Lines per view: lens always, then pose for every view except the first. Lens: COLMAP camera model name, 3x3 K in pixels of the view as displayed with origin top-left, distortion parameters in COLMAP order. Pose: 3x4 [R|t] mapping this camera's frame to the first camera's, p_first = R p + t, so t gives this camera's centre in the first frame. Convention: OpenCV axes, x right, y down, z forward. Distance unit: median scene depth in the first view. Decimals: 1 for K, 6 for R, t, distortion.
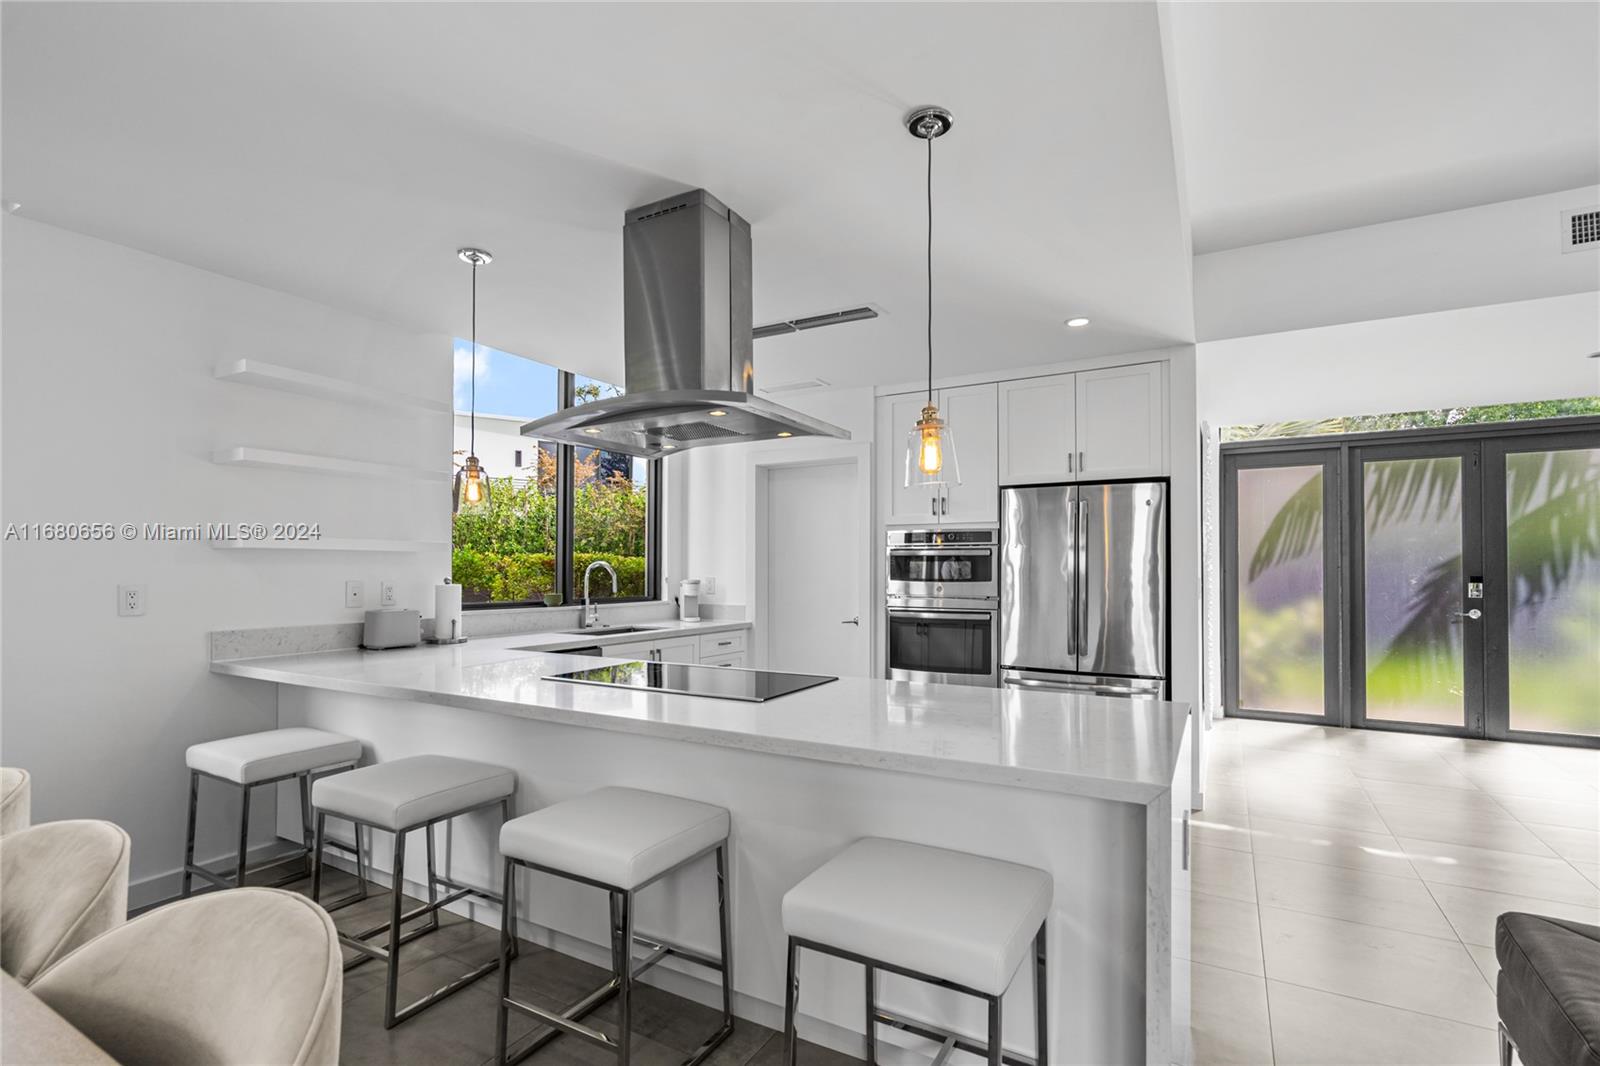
lens RADIAL K [[752.0, 0, 792.7], [0, 752.0, 558.0], [0, 0, 1]] dist [-0.003109, 0.000600]
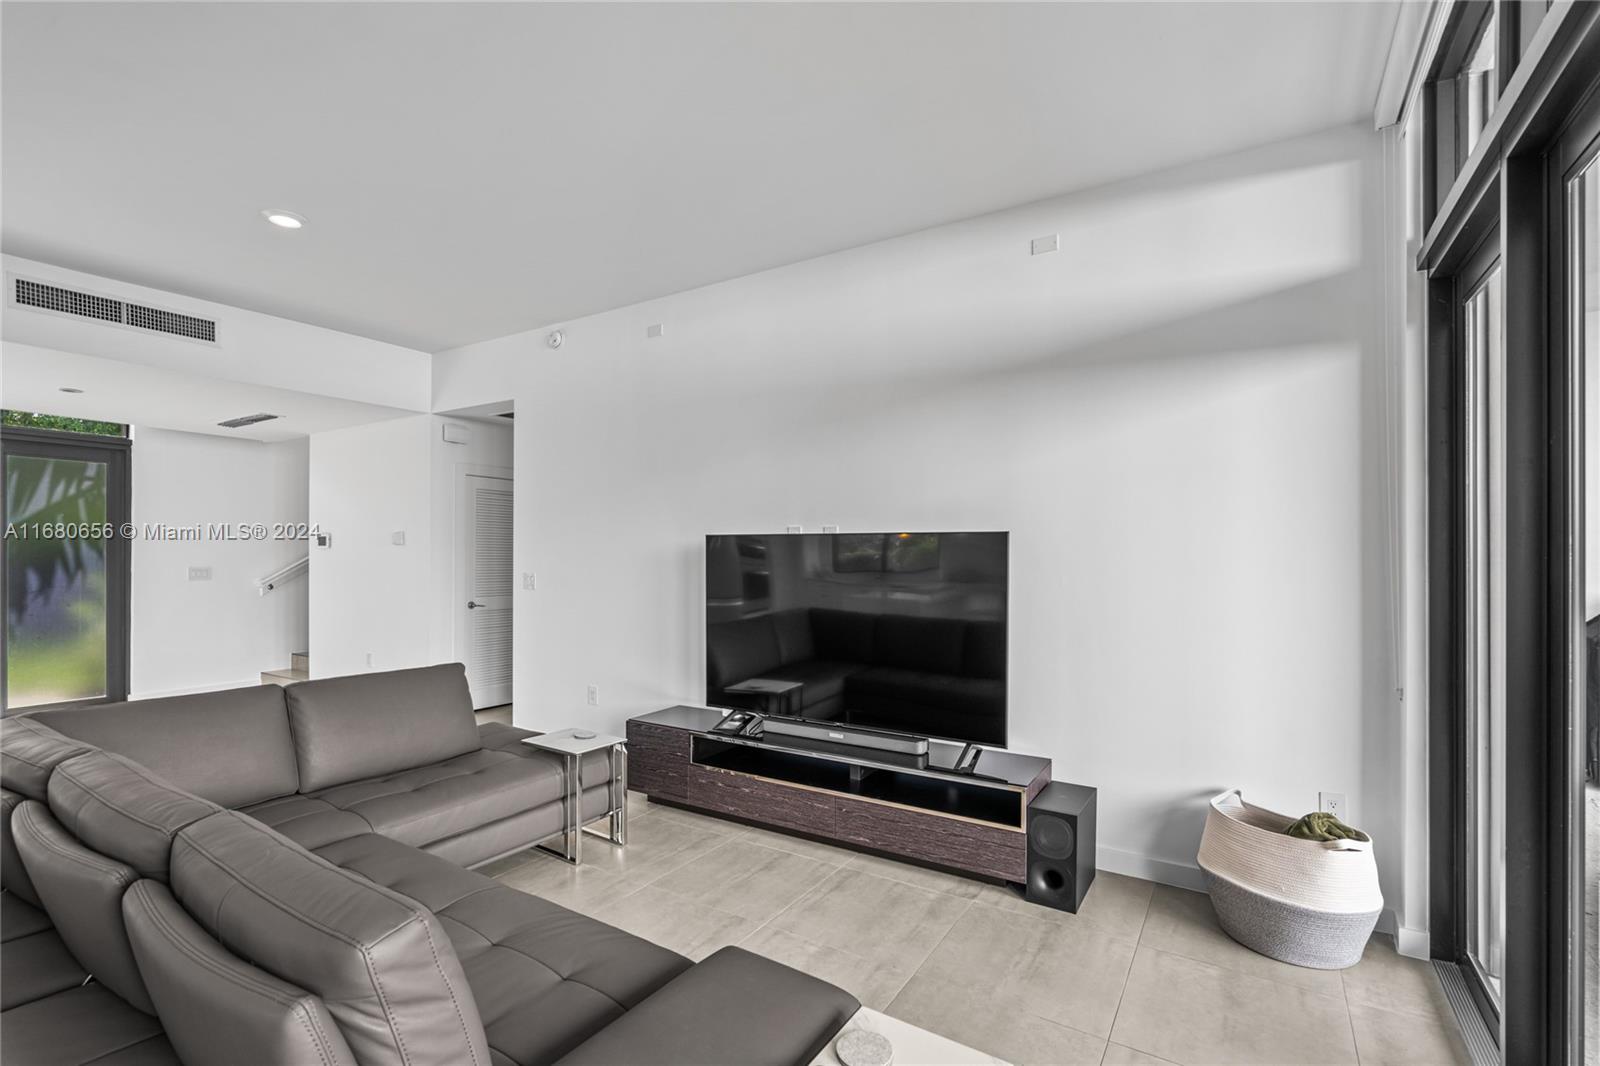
lens RADIAL K [[740.8, 0, 782.6], [0, 740.8, 562.6], [0, 0, 1]] dist [0.002079, 0.000867]
pose [[0.077114, -0.006287, 0.997002, -0.058735], [-0.023680, 0.999687, 0.008135, -0.020722], [-0.996741, -0.024236, 0.076941, -0.251398]]
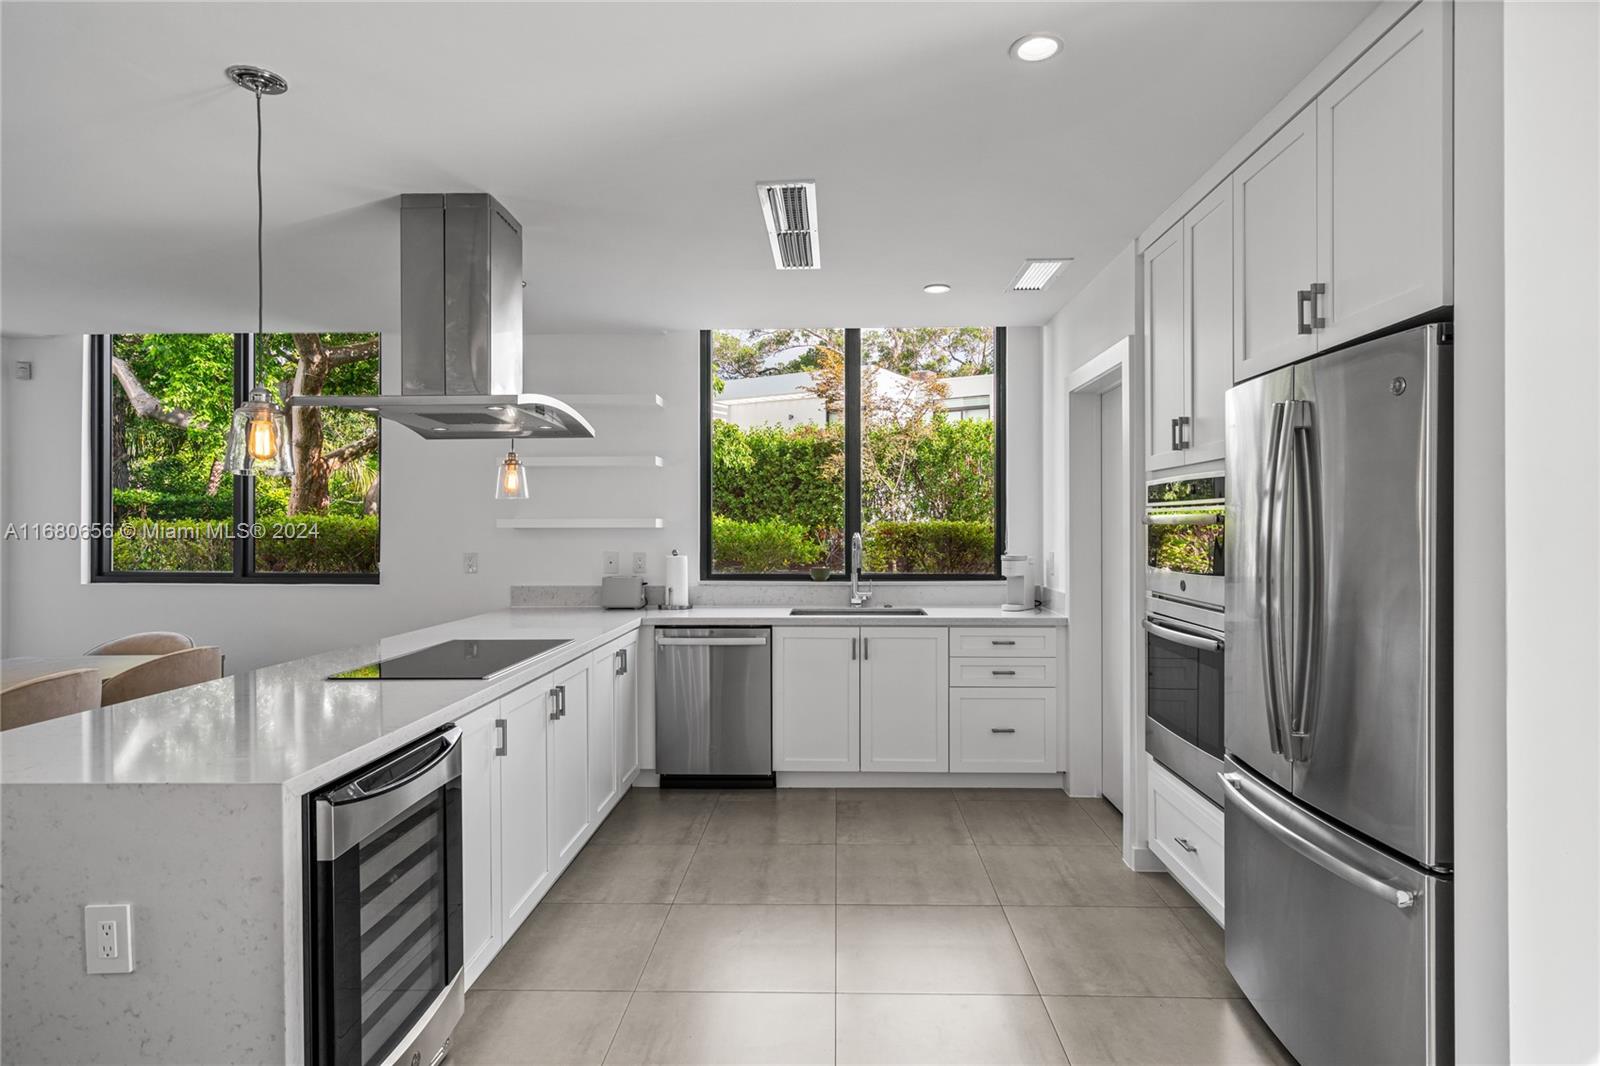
lens RADIAL K [[867.1, 0, 808.8], [0, 867.1, 532.2], [0, 0, 1]] dist [0.002468, 0.000349]
pose [[0.469831, 0.002481, -0.882753, 0.622290], [0.017219, 0.999780, 0.011974, -0.009842], [0.882588, -0.020826, 0.469685, 0.467994]]
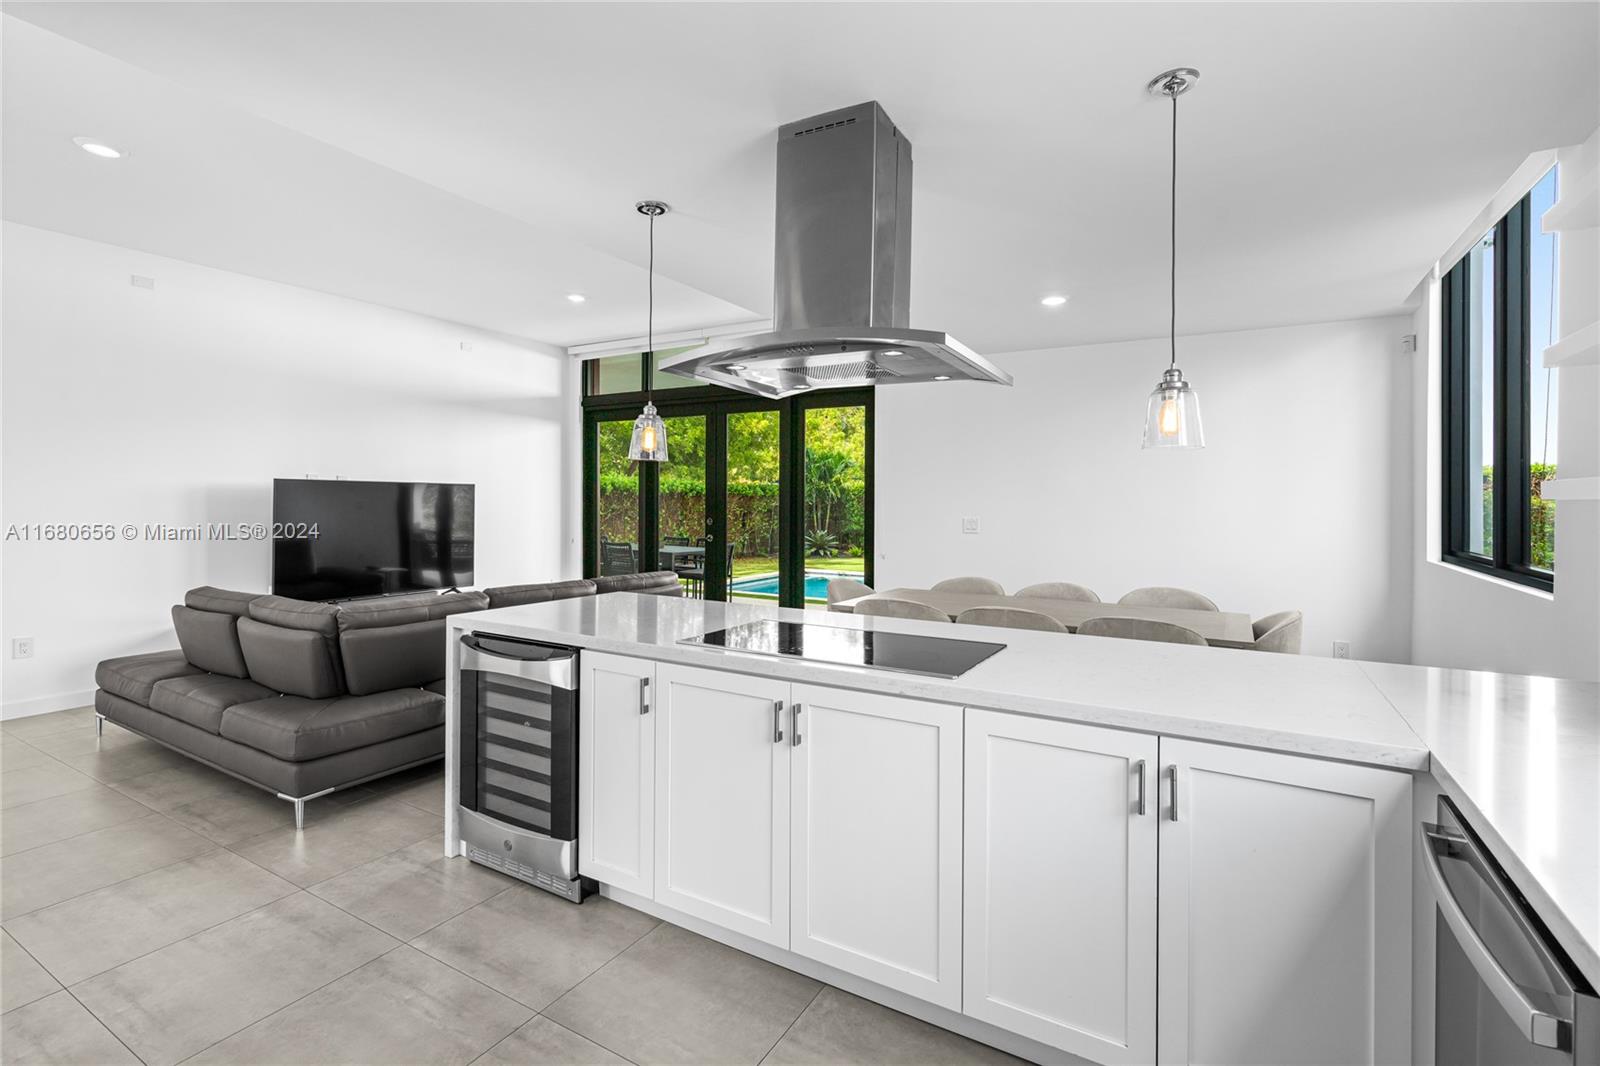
lens RADIAL K [[727.1, 0, 804.9], [0, 727.1, 503.2], [0, 0, 1]] dist [-0.000522, 0.000799]
pose [[-0.999967, -0.007901, 0.002068, -0.046870], [-0.007925, 0.999902, -0.011519, 0.000765], [-0.001977, -0.011535, -0.999932, 1.021606]]
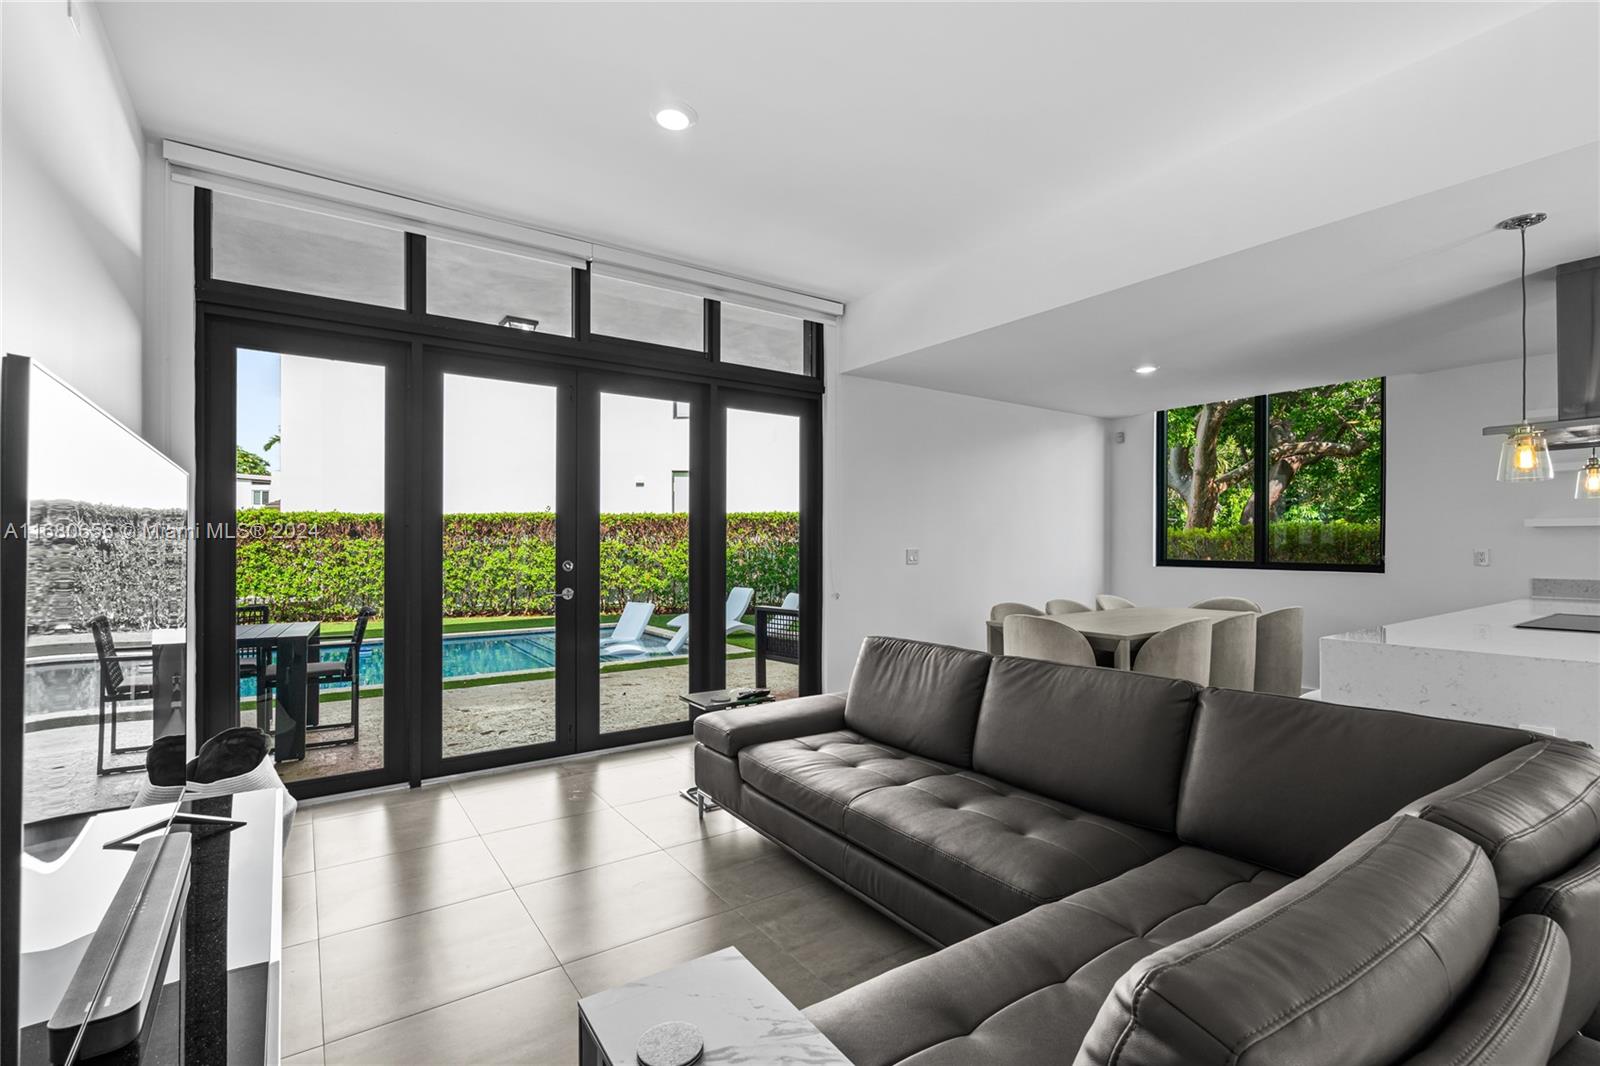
lens RADIAL K [[722.2, 0, 802.3], [0, 722.2, 538.8], [0, 0, 1]] dist [-0.008165, 0.000231]
pose [[-0.423521, -0.005562, -0.905869, 0.842203], [0.015066, 0.999800, -0.013182, 0.005228], [0.905761, -0.019231, -0.423353, 0.147778]]
